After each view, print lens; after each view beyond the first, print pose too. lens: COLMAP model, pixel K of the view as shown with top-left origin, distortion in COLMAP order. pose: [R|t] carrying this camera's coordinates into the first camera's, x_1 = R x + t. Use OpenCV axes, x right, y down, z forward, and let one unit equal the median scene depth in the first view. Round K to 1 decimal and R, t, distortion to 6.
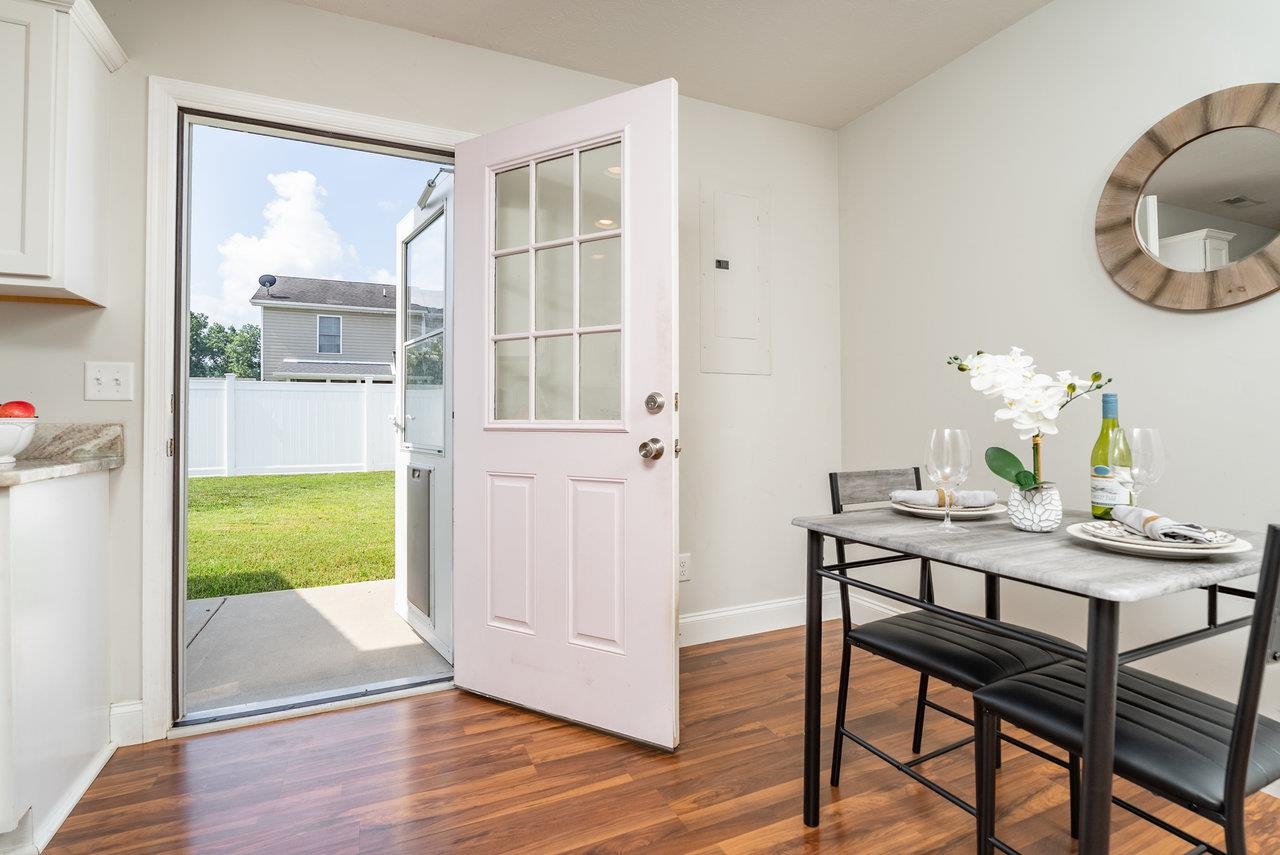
lens RADIAL K [[604.0, 0, 640.3], [0, 604.0, 424.4], [0, 0, 1]] dist [-0.018084, 0.002529]
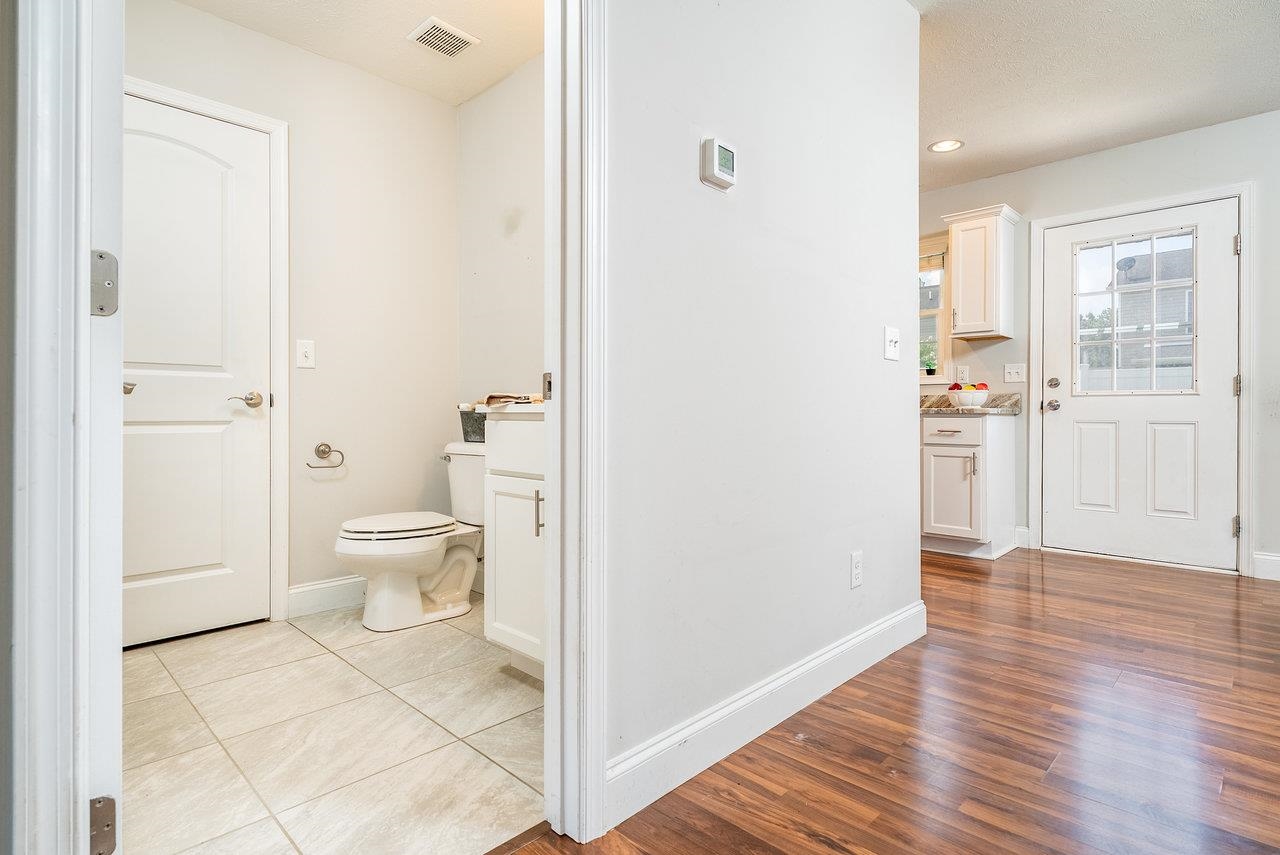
lens RADIAL K [[660.2, 0, 640.3], [0, 660.2, 408.4], [0, 0, 1]] dist [0.011599, 0.000232]
pose [[0.360811, -0.001657, -0.932638, 0.832037], [-0.003089, 0.999991, -0.002972, 0.064575], [0.932634, 0.003953, 0.360802, -1.100509]]
